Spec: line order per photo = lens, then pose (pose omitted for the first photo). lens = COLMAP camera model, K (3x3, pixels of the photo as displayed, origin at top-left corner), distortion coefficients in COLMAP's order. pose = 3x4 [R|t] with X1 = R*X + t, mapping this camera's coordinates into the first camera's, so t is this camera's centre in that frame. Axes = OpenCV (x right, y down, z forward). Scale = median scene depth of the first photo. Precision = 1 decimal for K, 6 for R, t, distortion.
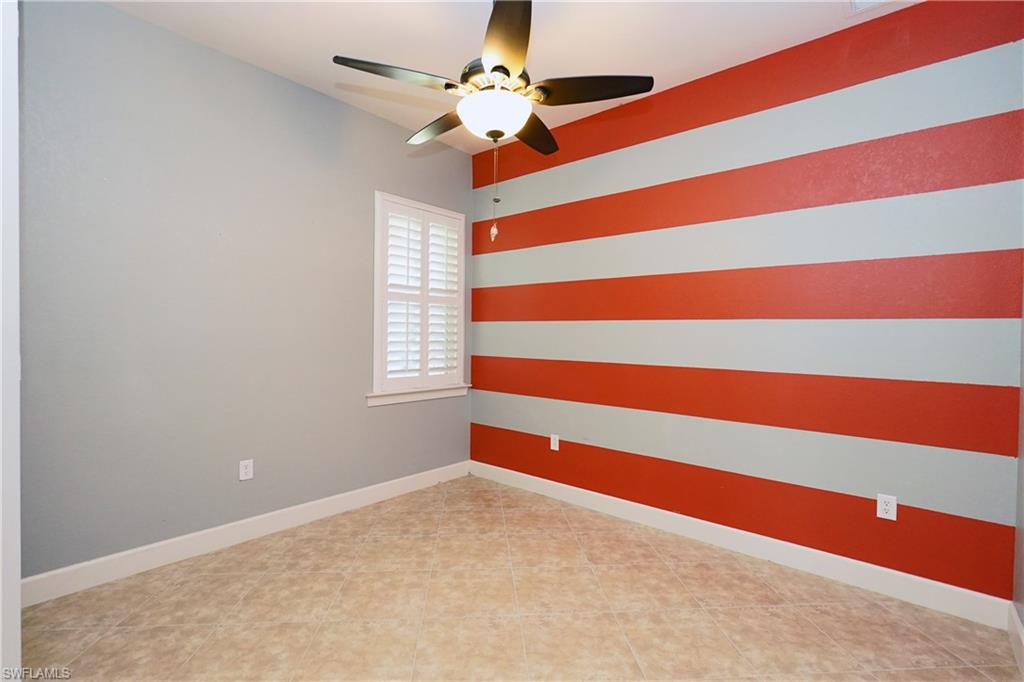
lens RADIAL K [[470.0, 0, 512.0], [0, 470.0, 341.0], [0, 0, 1]] dist [-0.020295, 0.010907]
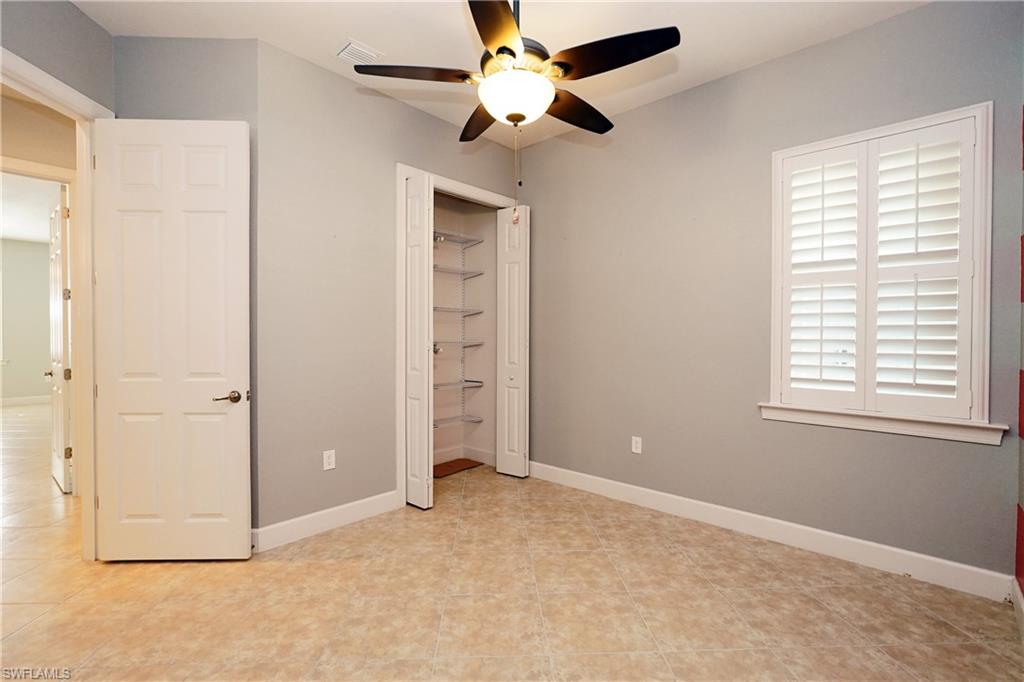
lens RADIAL K [[470.0, 0, 512.0], [0, 470.0, 341.0], [0, 0, 1]] dist [-0.020295, 0.010907]
pose [[-0.032486, -0.003779, -0.999465, 0.585701], [-0.018645, 0.999821, -0.003175, 0.016375], [0.999298, 0.018531, -0.032550, 0.646300]]
